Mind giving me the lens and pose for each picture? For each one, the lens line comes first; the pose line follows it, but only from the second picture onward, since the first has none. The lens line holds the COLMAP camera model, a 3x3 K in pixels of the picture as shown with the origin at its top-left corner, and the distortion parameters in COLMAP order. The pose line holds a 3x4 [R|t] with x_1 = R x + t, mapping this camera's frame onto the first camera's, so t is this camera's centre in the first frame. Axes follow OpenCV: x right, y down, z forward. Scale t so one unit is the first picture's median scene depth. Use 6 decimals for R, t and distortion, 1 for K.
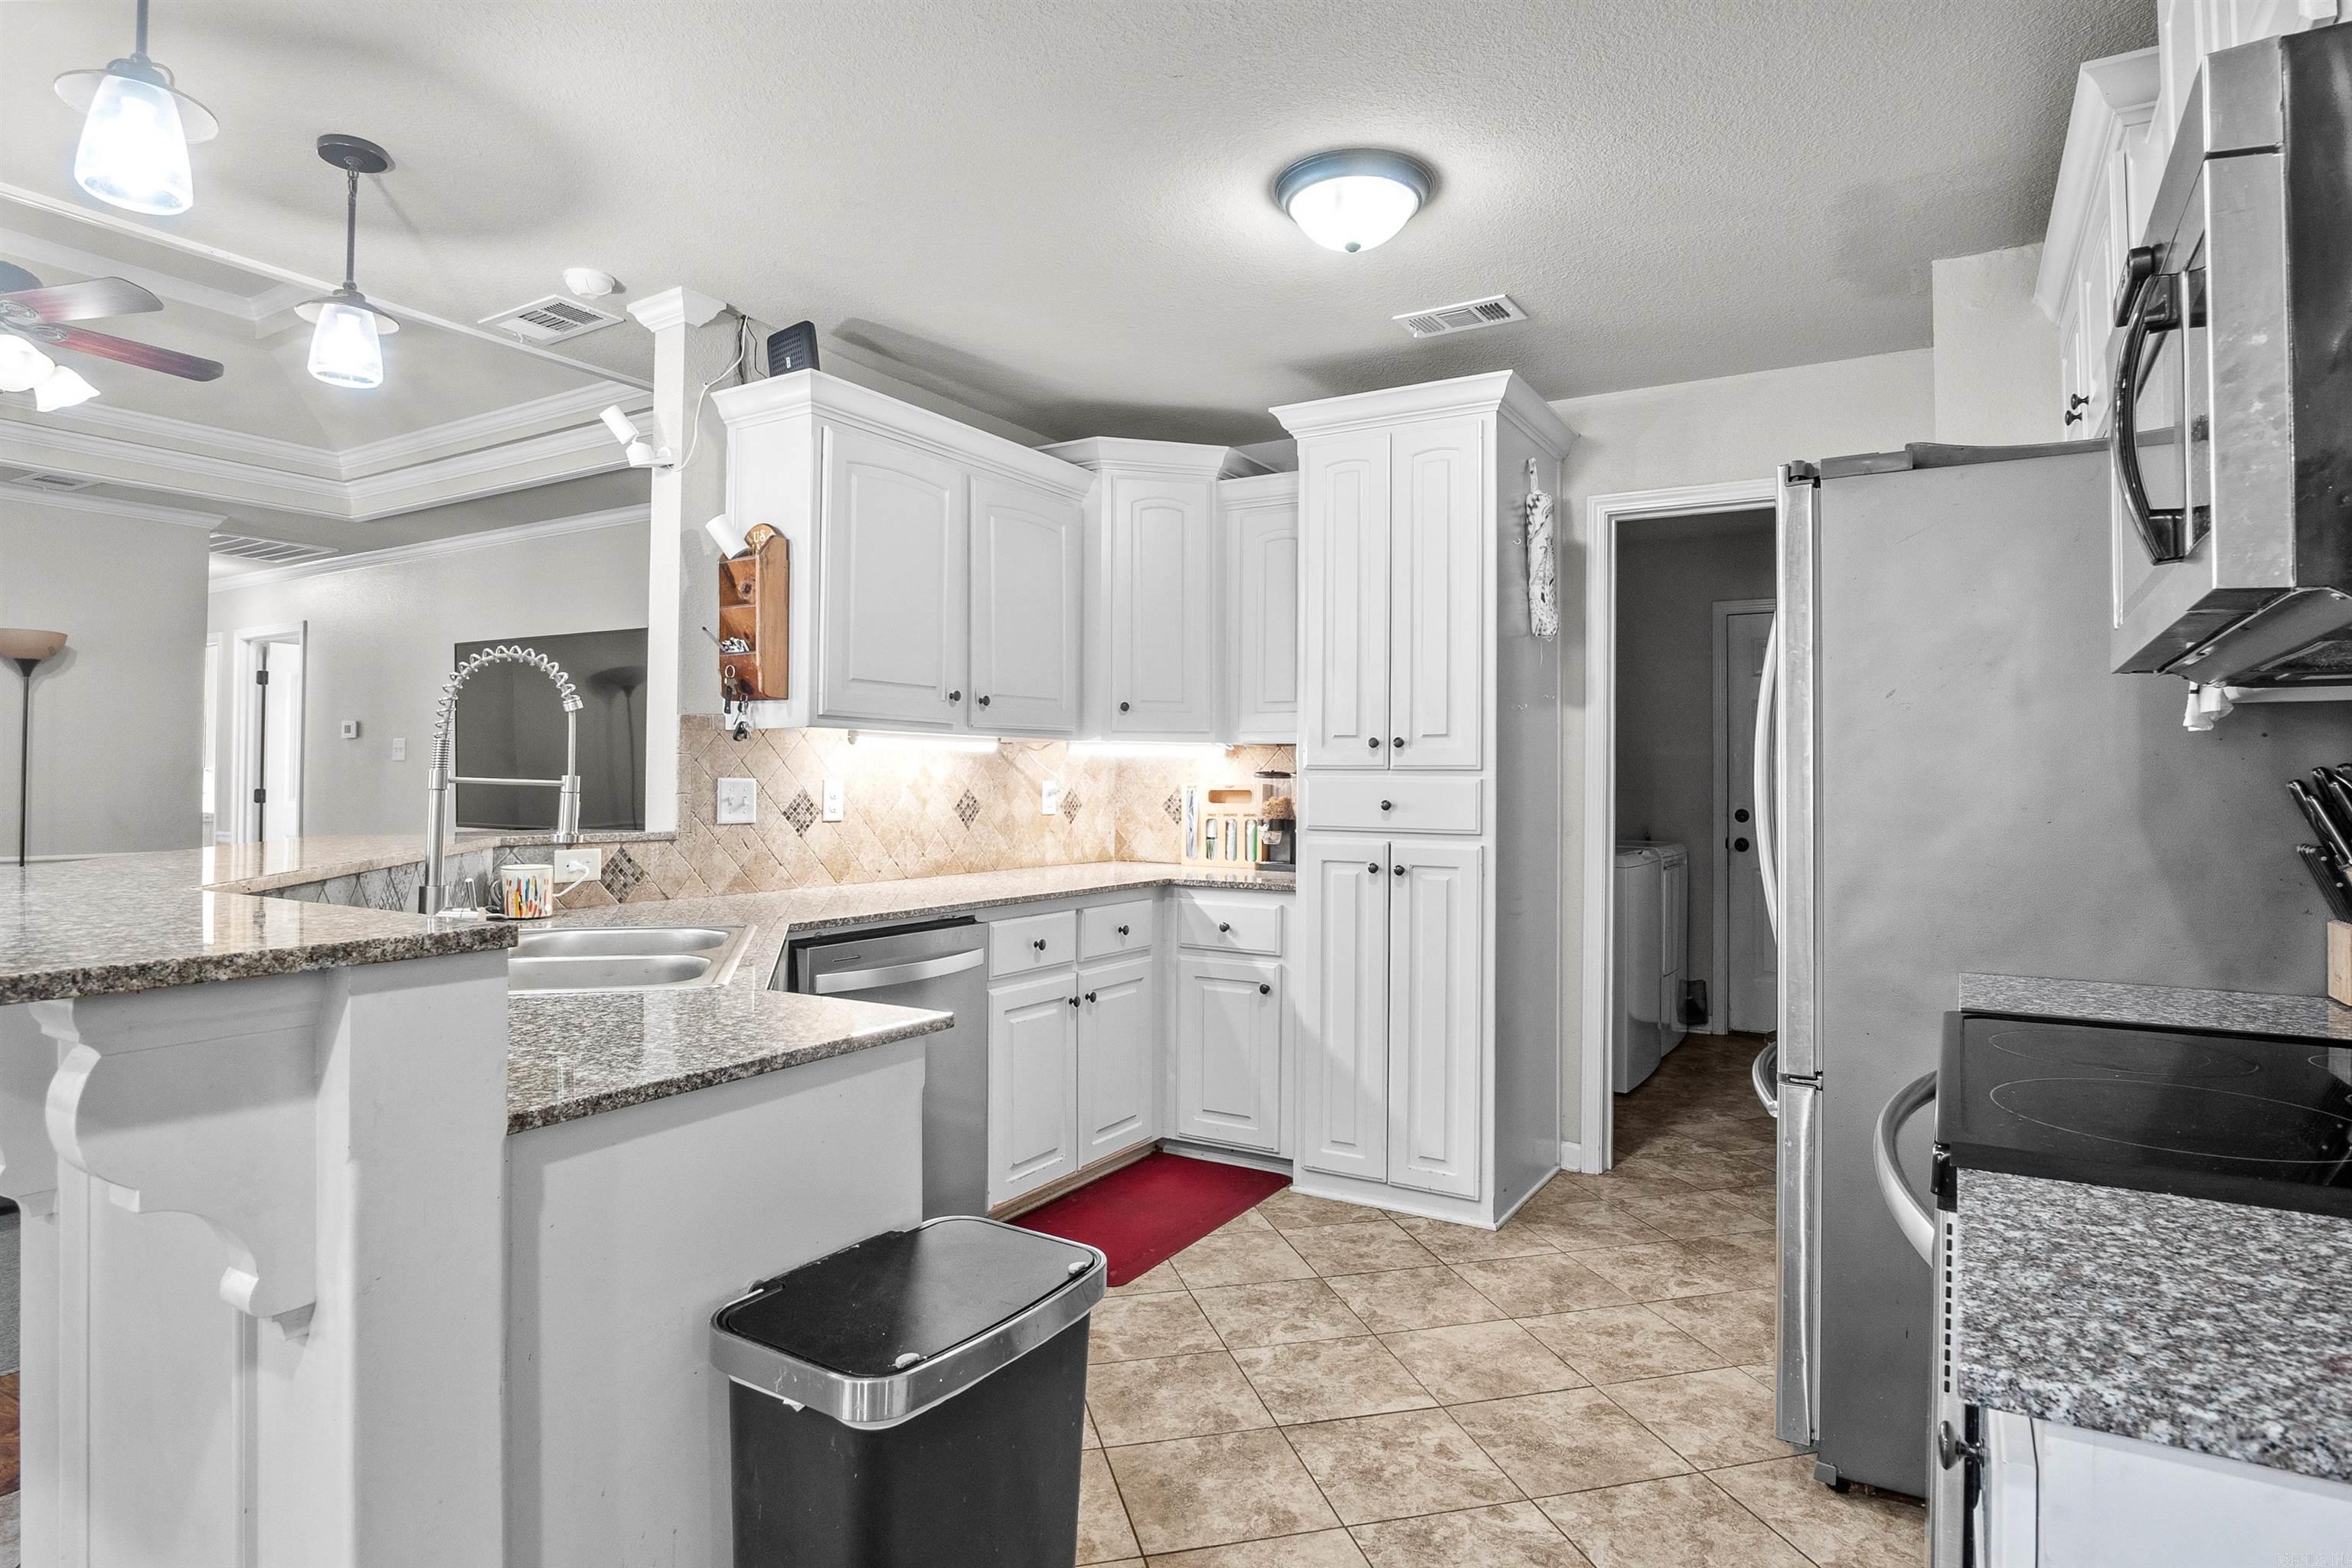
lens RADIAL K [[1267.0, 0, 1177.0], [0, 1267.0, 763.3], [0, 0, 1]] dist [-0.029505, 0.006813]
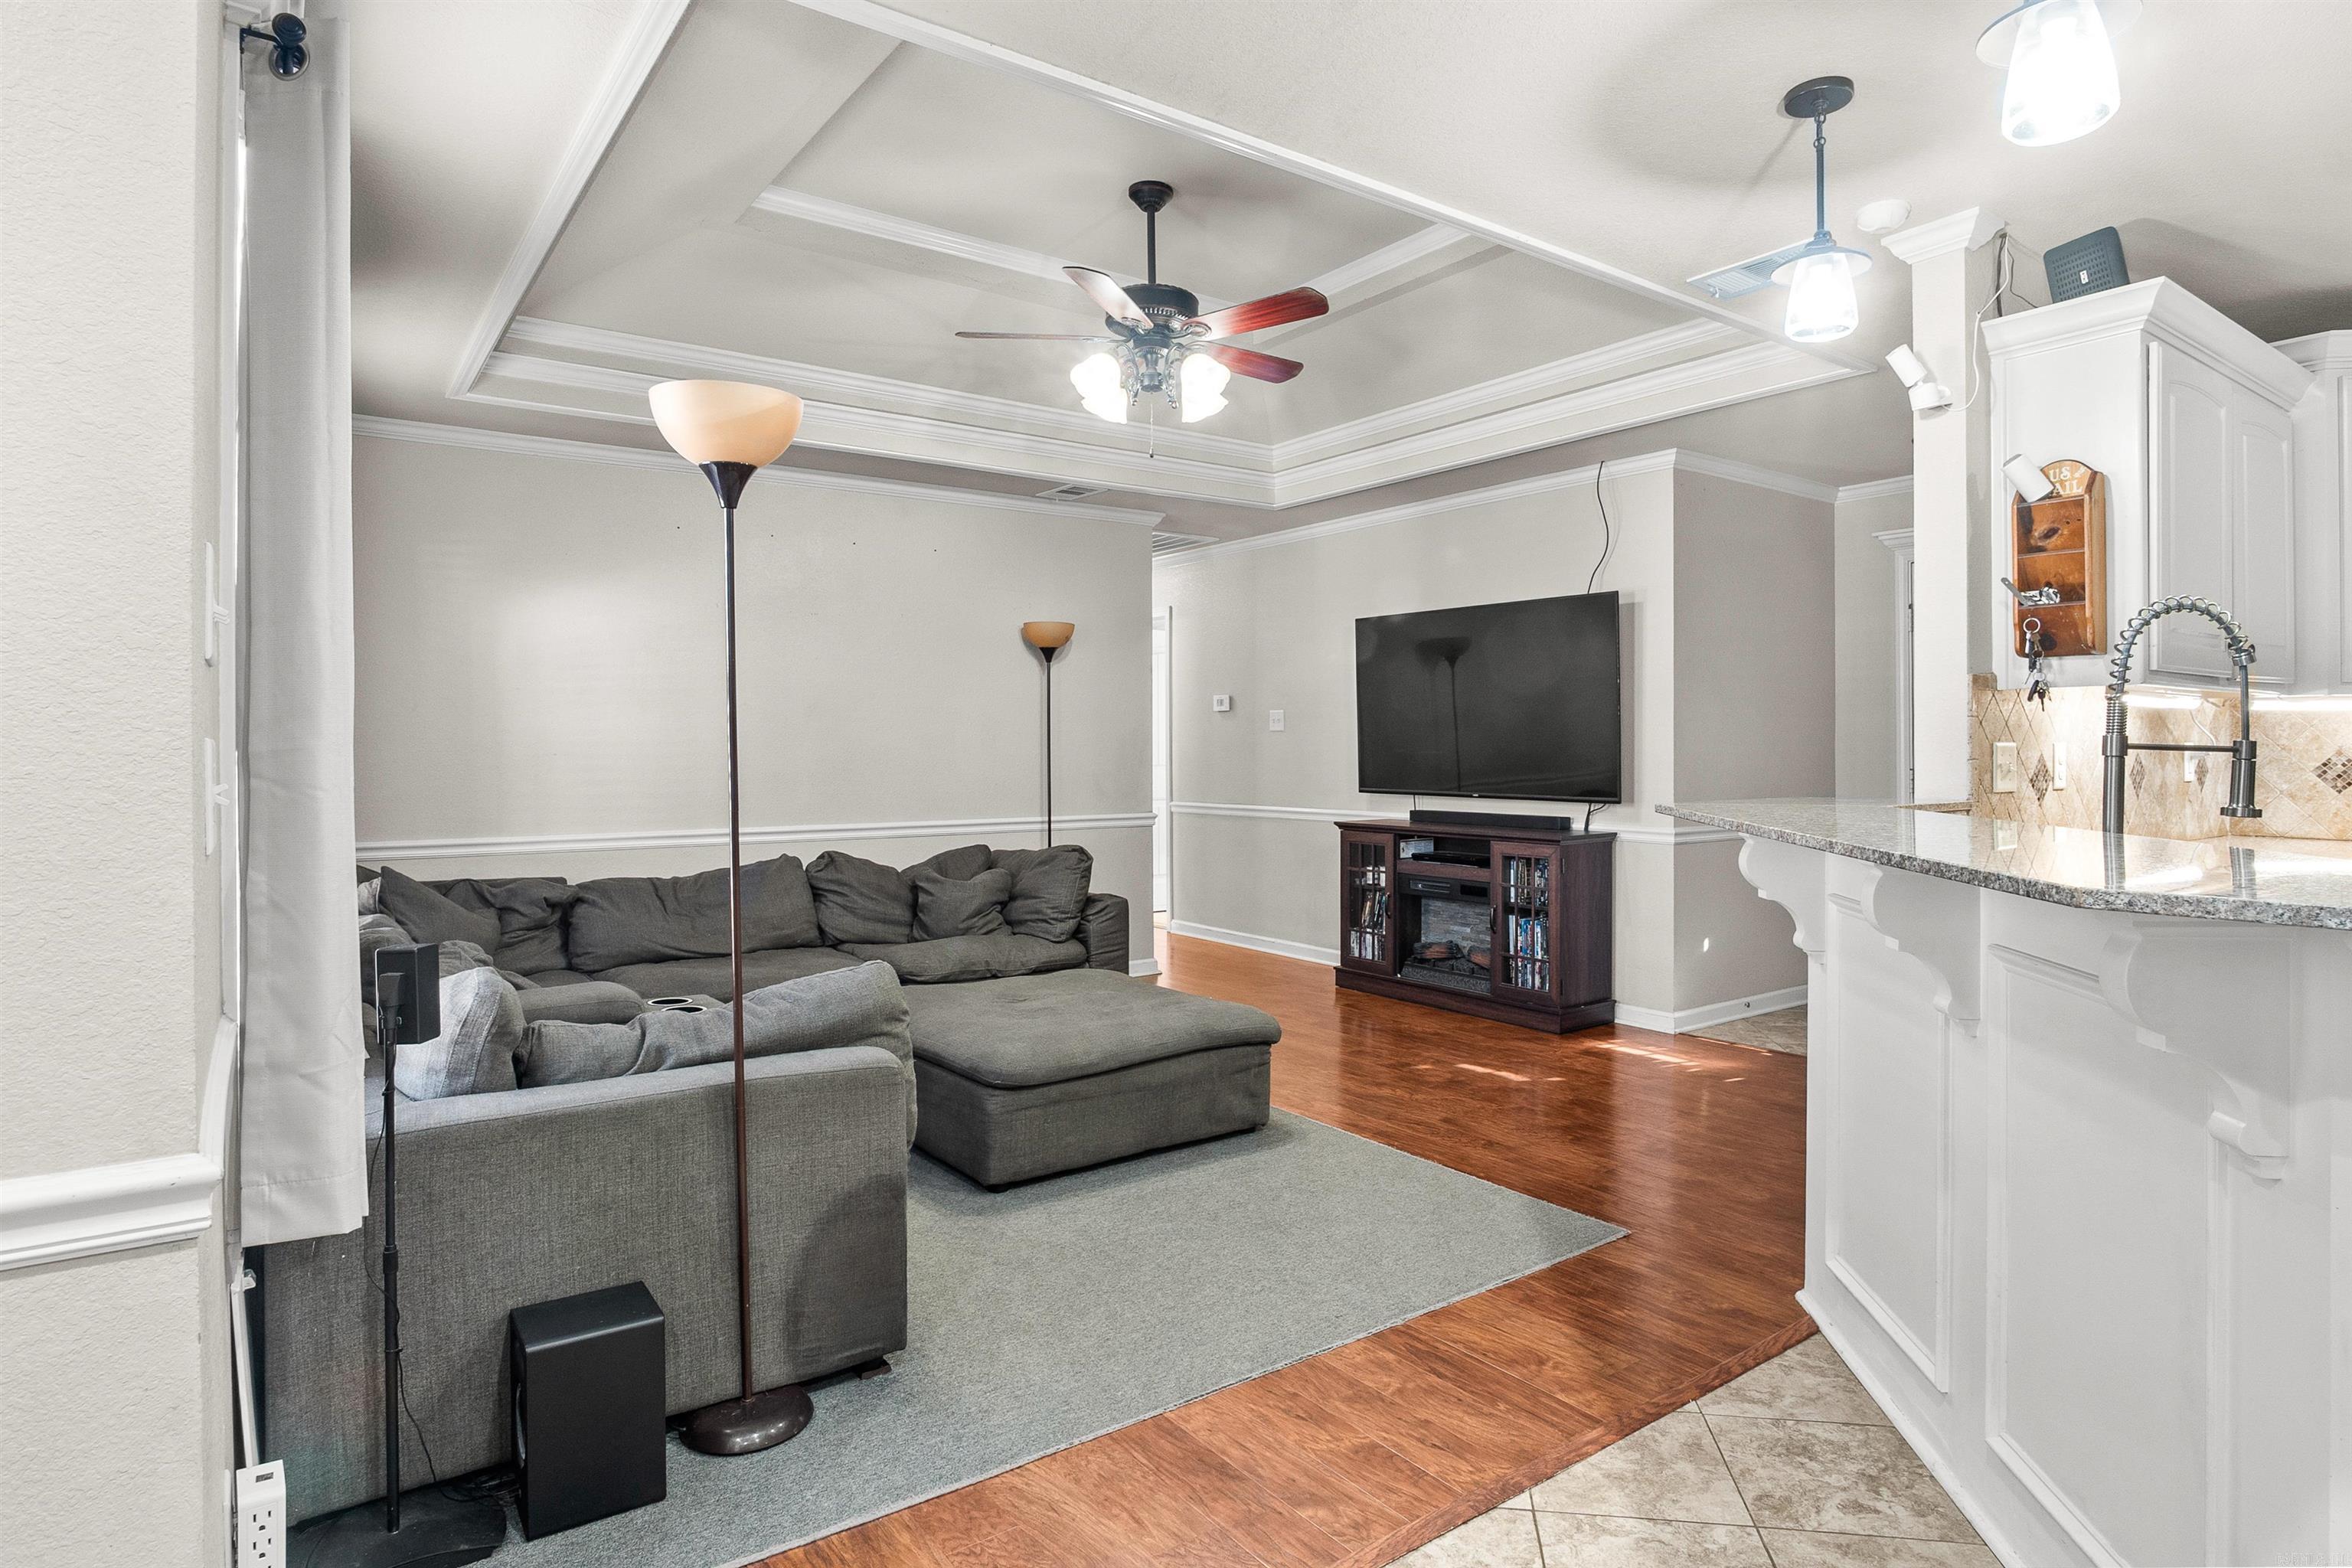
lens RADIAL K [[1267.0, 0, 1176.4], [0, 1267.0, 760.4], [0, 0, 1]] dist [-0.029505, 0.006813]
pose [[0.919087, -0.003964, -0.394036, -0.548035], [0.013516, 0.999678, 0.021470, -0.002709], [0.393824, -0.025059, 0.918844, -0.074127]]
